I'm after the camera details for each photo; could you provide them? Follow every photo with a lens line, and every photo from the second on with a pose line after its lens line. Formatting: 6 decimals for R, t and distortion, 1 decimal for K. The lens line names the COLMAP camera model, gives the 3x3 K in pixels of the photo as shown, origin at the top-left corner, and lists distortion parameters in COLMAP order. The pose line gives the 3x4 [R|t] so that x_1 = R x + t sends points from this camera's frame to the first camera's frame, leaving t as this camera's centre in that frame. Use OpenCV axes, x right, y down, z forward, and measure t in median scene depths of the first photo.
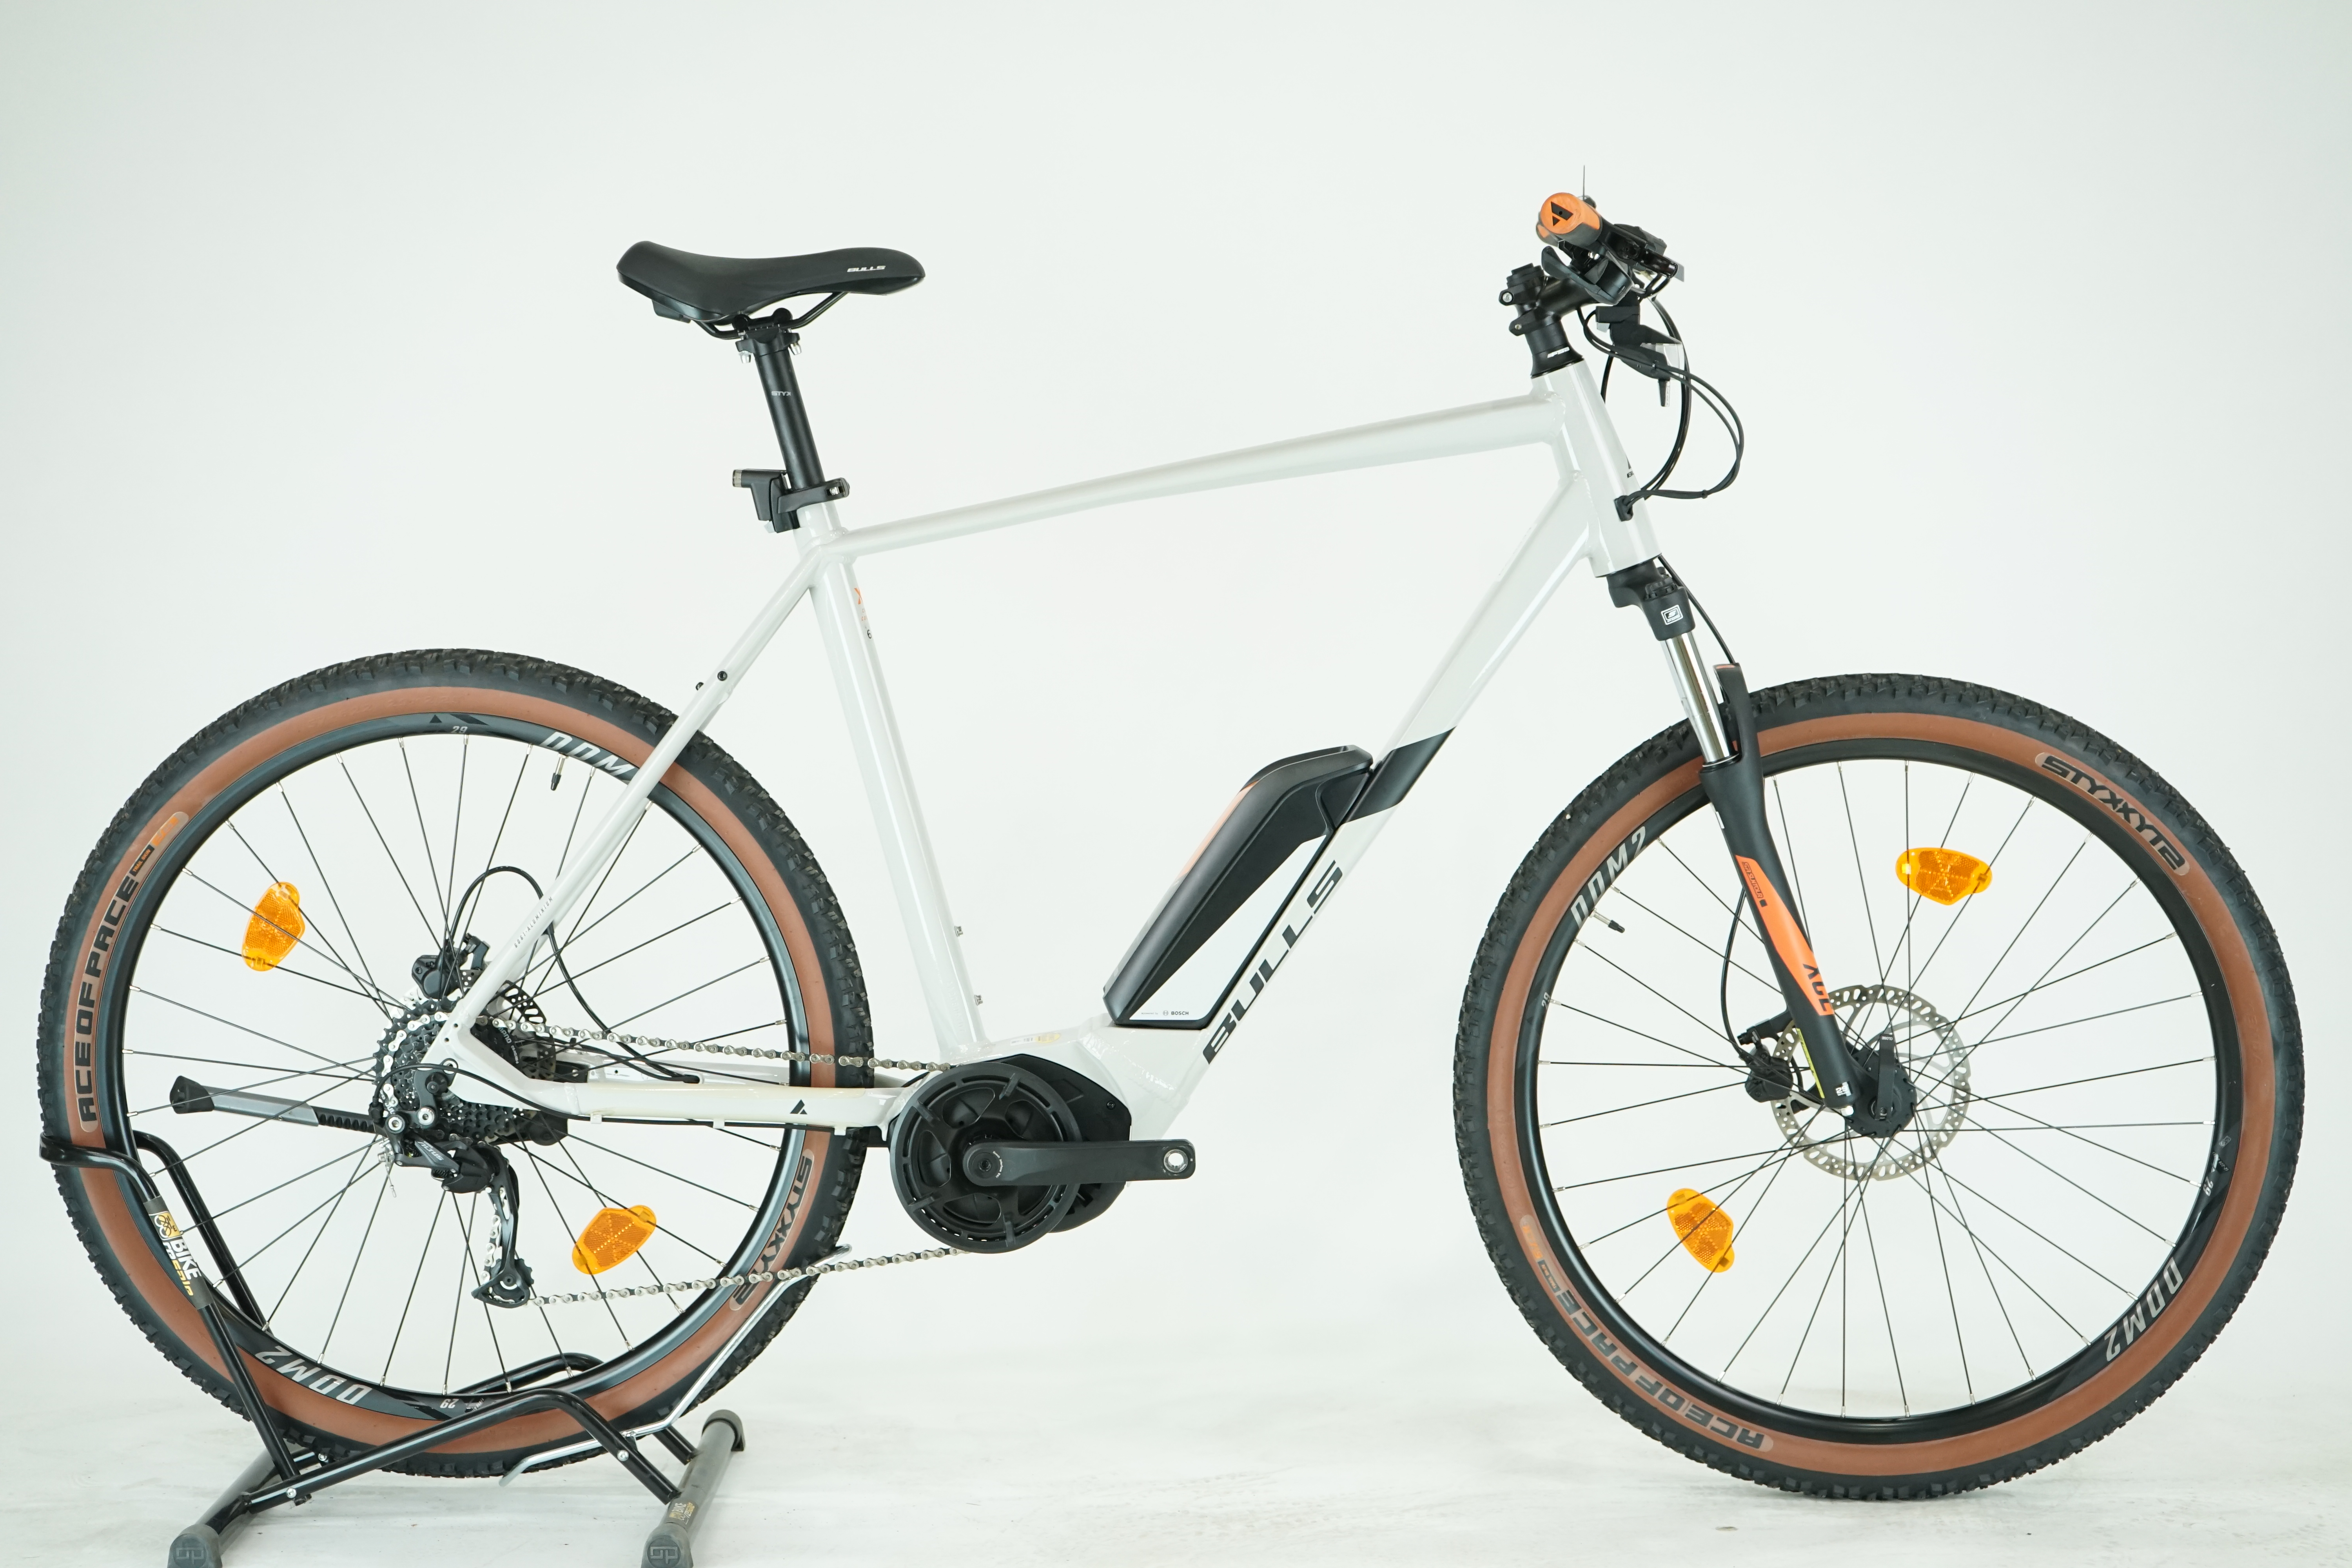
lens RADIAL K [[3576.3, 0, 1180.2], [0, 3576.3, 798.7], [0, 0, 1]] dist [0.059225, 0.000000]
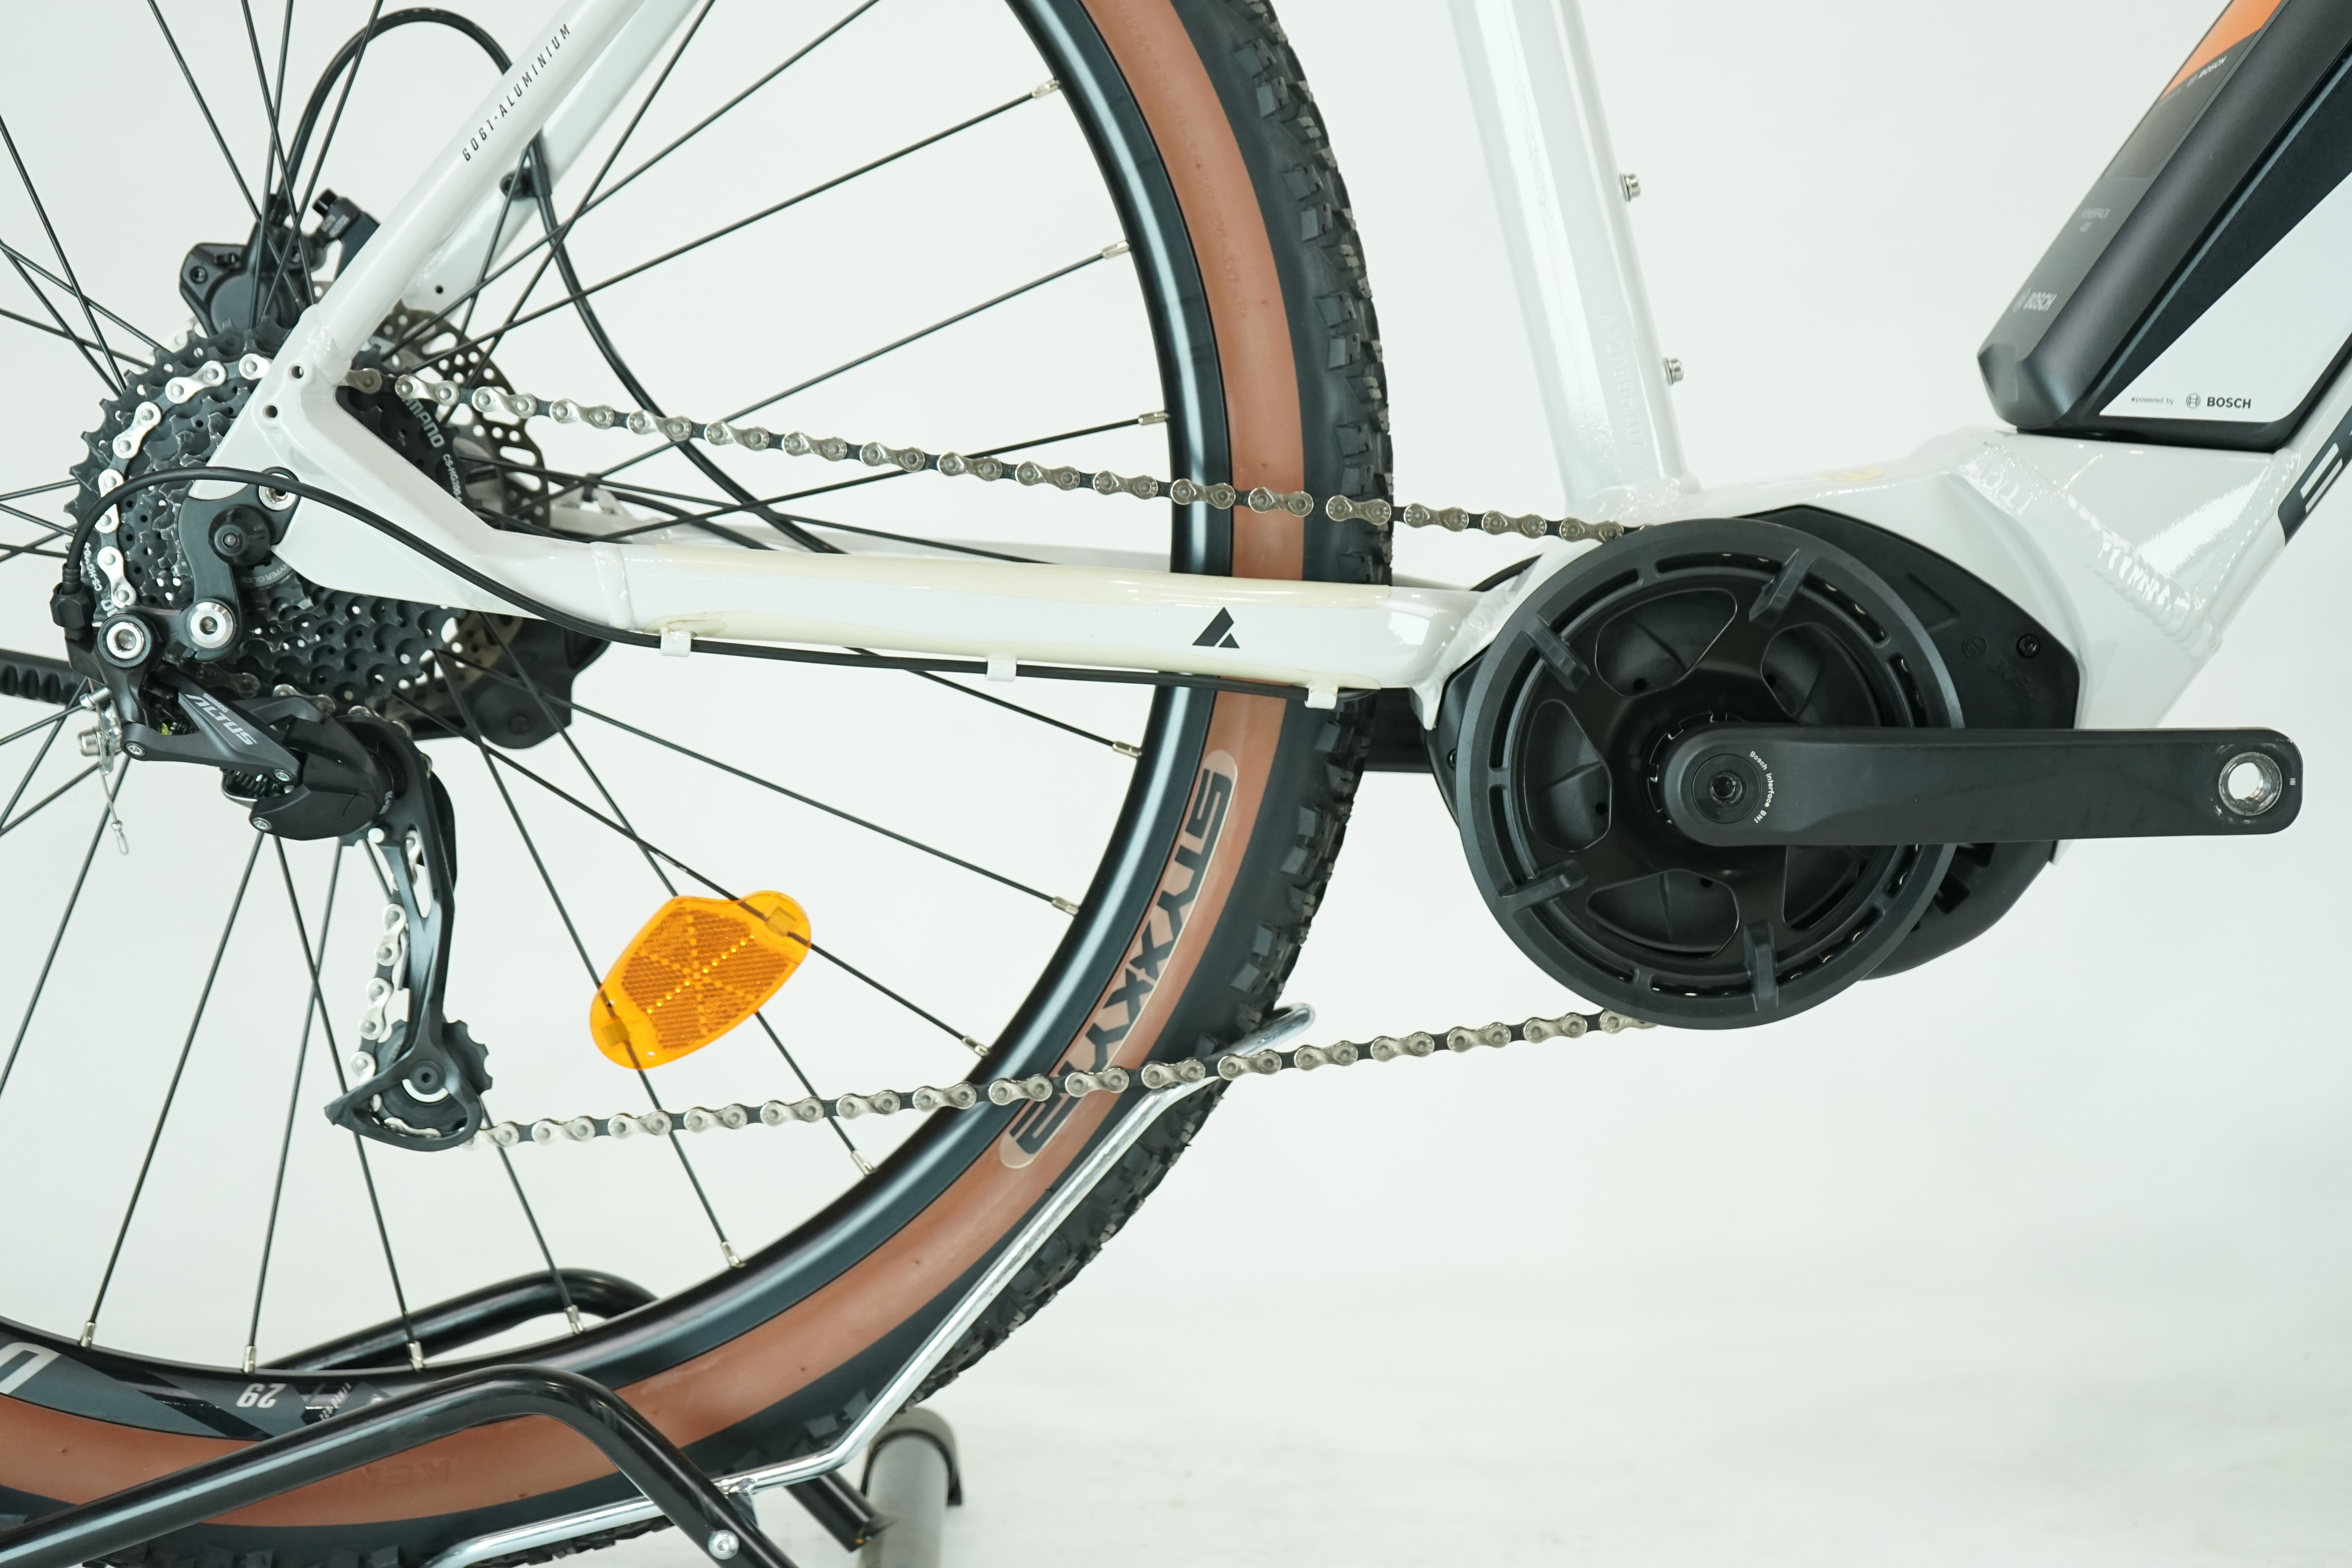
lens RADIAL K [[3800.6, 0, 1178.6], [0, 3800.6, 787.3], [0, 0, 1]] dist [0.004366, 0.000000]
pose [[0.998544, 0.020021, 0.050081, -0.128162], [-0.021596, 0.999283, 0.031105, 0.089168], [-0.049422, -0.032141, 0.998261, 0.595379]]
